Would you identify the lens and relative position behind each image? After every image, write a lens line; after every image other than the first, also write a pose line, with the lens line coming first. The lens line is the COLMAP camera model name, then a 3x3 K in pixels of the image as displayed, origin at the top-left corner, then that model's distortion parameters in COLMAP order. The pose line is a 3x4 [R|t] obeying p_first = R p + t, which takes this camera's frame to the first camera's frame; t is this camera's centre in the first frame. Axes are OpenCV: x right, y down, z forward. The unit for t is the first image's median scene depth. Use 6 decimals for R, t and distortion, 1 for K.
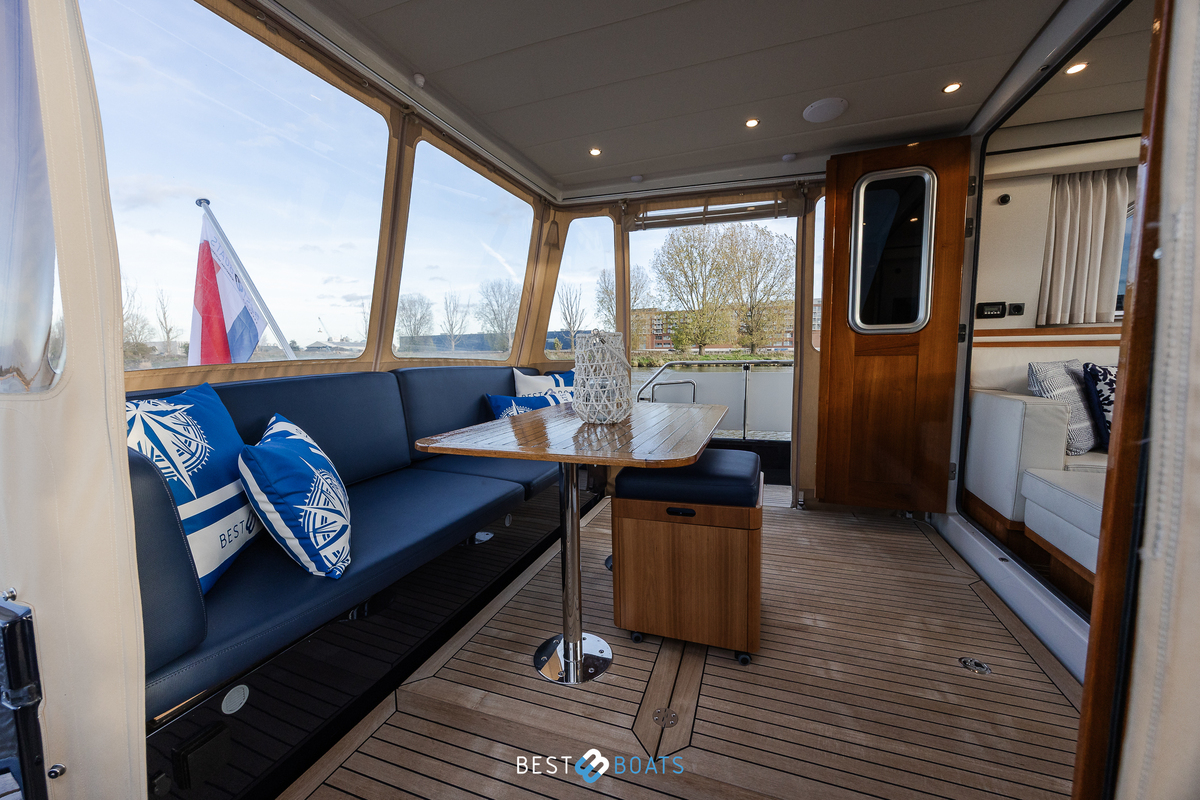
lens RADIAL K [[464.0, 0, 591.4], [0, 464.0, 403.2], [0, 0, 1]] dist [-0.001805, -0.000252]
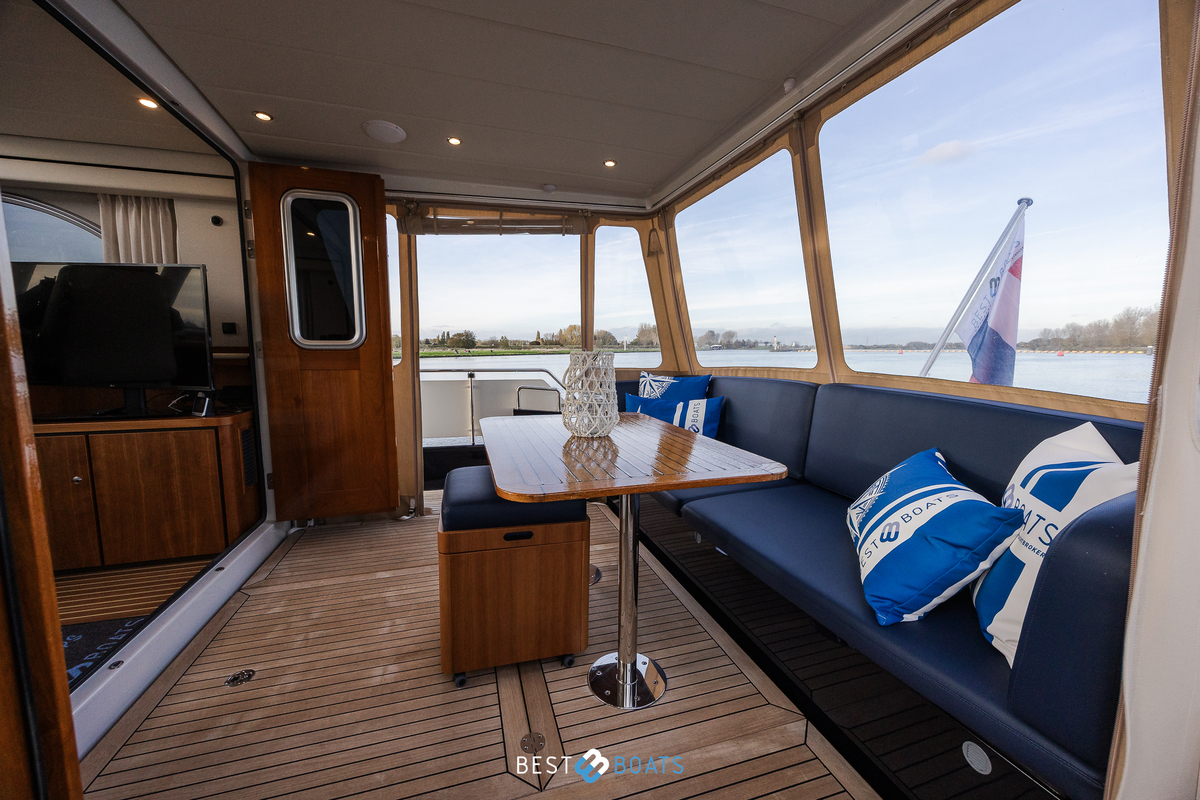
lens RADIAL K [[457.7, 0, 601.0], [0, 457.7, 402.1], [0, 0, 1]] dist [-0.000531, -0.000214]
pose [[-0.794770, 0.080813, -0.601507, 0.473728], [-0.059034, 0.976102, 0.209142, -0.189711], [0.604033, 0.201729, -0.771005, 1.359479]]
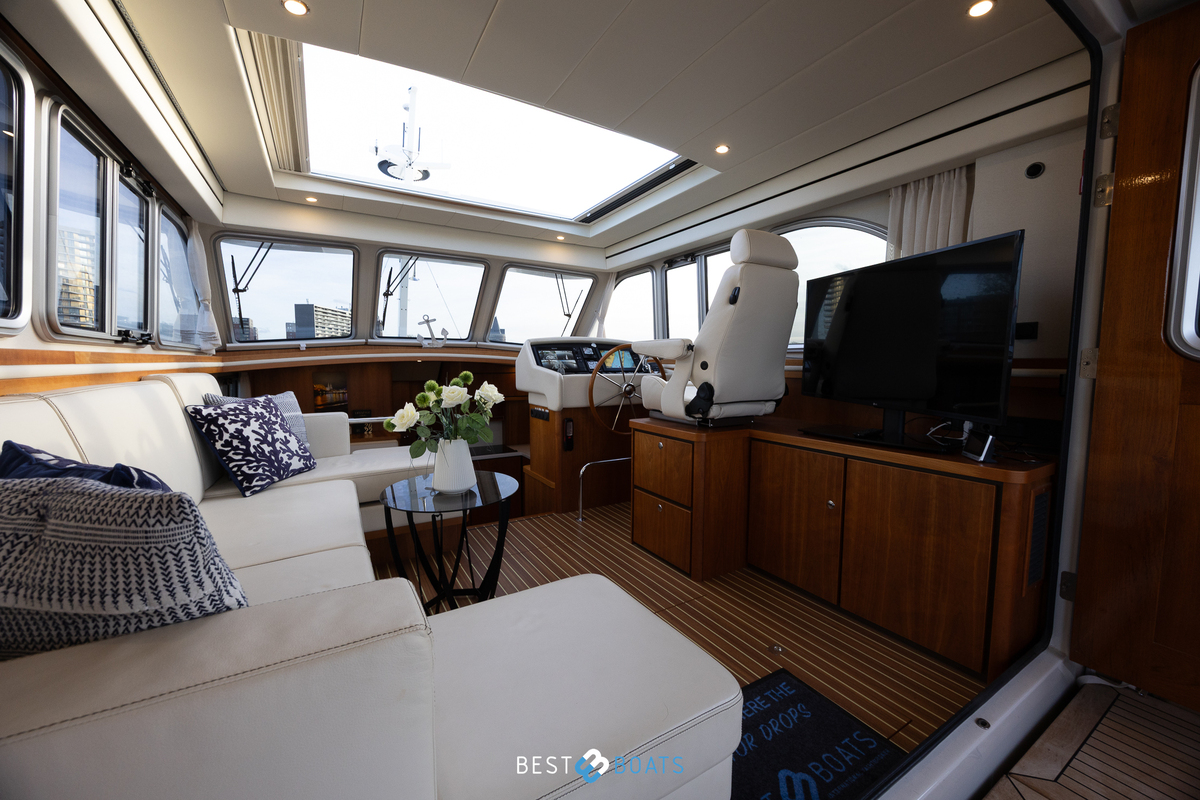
lens RADIAL K [[455.9, 0, 598.0], [0, 455.9, 399.2], [0, 0, 1]] dist [-0.001555, -0.000358]
pose [[-0.776100, -0.040112, 0.629333, 0.579749], [0.077123, 0.984446, 0.157854, -0.140367], [-0.625876, 0.171046, -0.760935, 0.933902]]
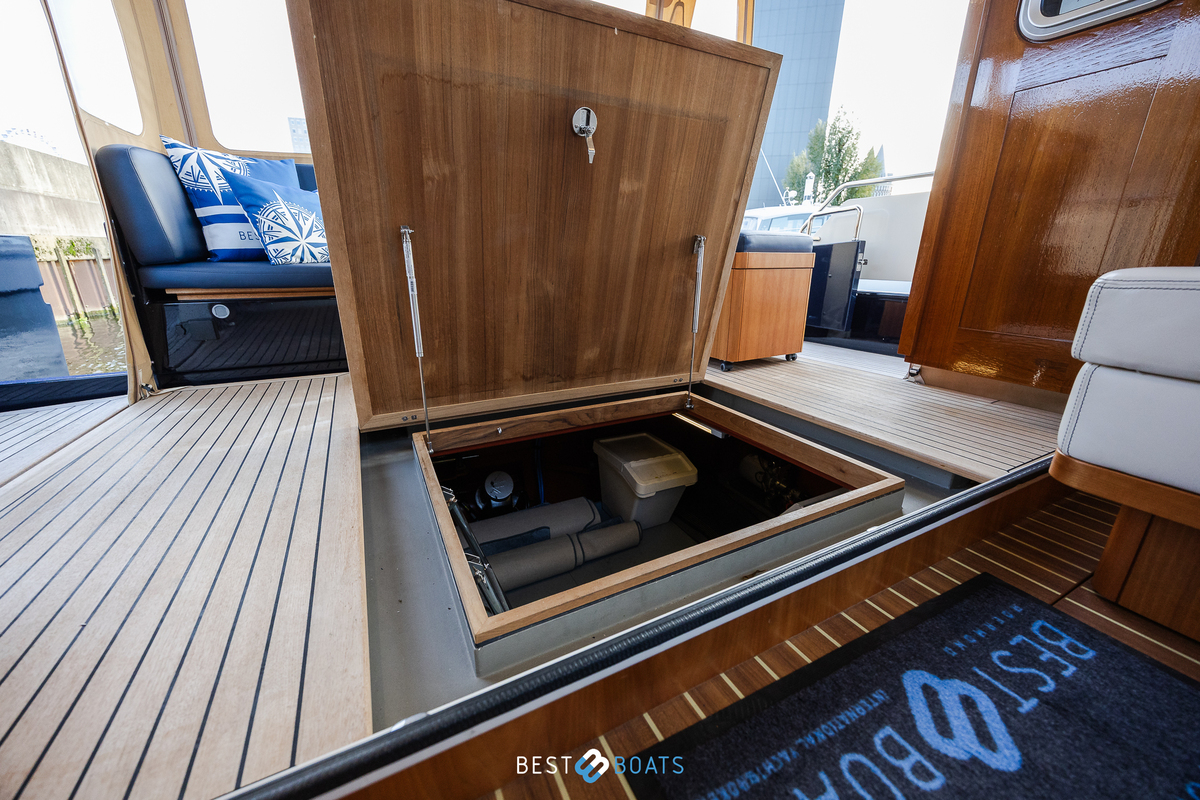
lens RADIAL K [[457.7, 0, 601.0], [0, 457.7, 402.1], [0, 0, 1]] dist [-0.000531, -0.000214]
pose [[0.737825, 0.223171, -0.637031, 0.680867], [-0.089169, 0.967716, 0.235742, 0.177777], [0.669076, -0.117133, 0.733905, 0.267132]]
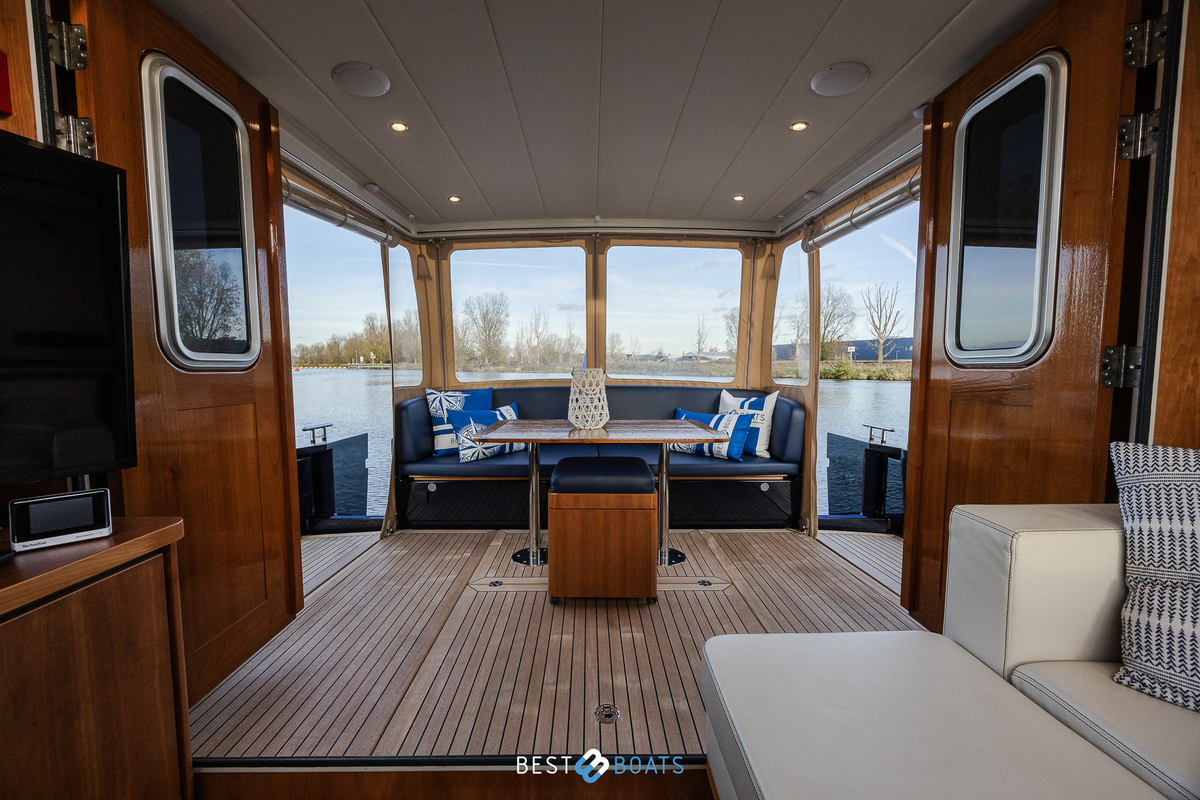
lens RADIAL K [[464.0, 0, 591.4], [0, 464.0, 403.2], [0, 0, 1]] dist [-0.001805, -0.000252]
pose [[0.347950, 0.083176, -0.933816, 1.058764], [-0.104417, 0.993298, 0.049567, -0.084066], [0.931680, 0.080259, 0.354303, 0.358055]]
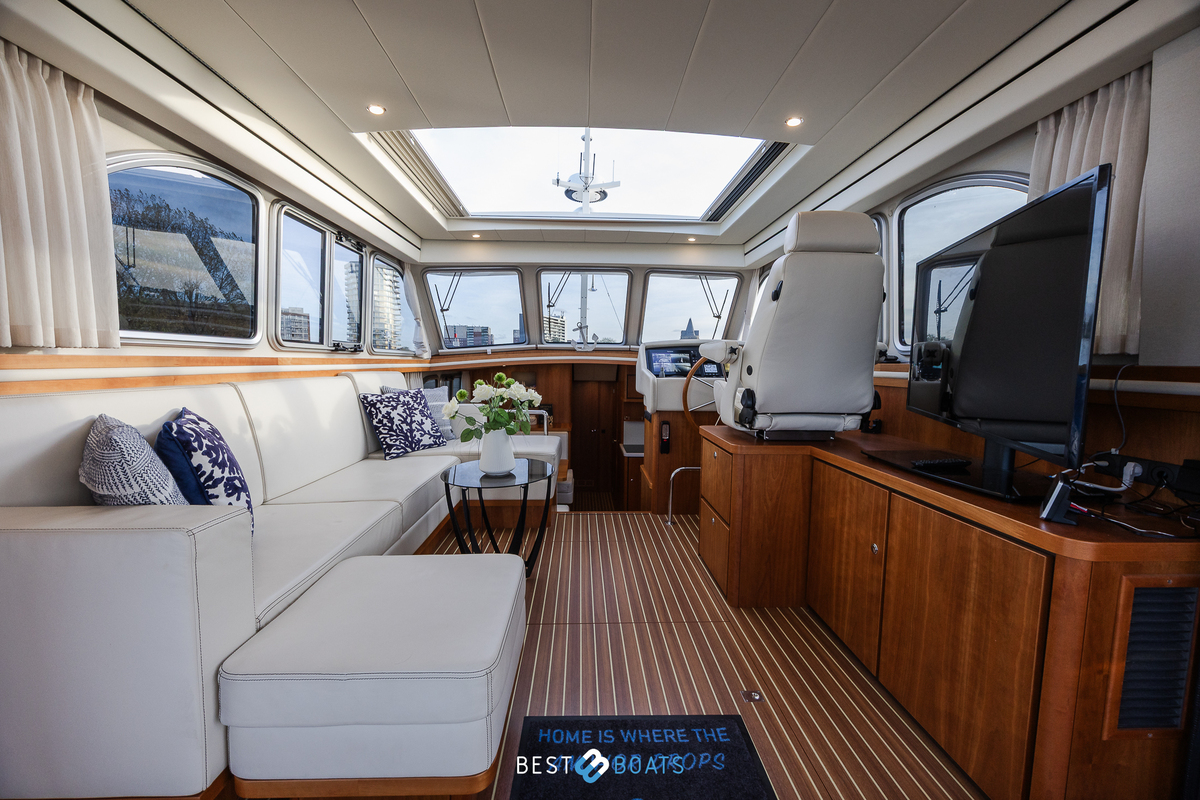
lens RADIAL K [[455.6, 0, 598.2], [0, 455.6, 402.7], [0, 0, 1]] dist [-0.000899, -0.000170]
pose [[-0.379325, -0.071084, 0.922529, 0.331612], [0.099404, 0.988143, 0.117012, -0.112418], [-0.919909, 0.136089, -0.367761, 0.655467]]
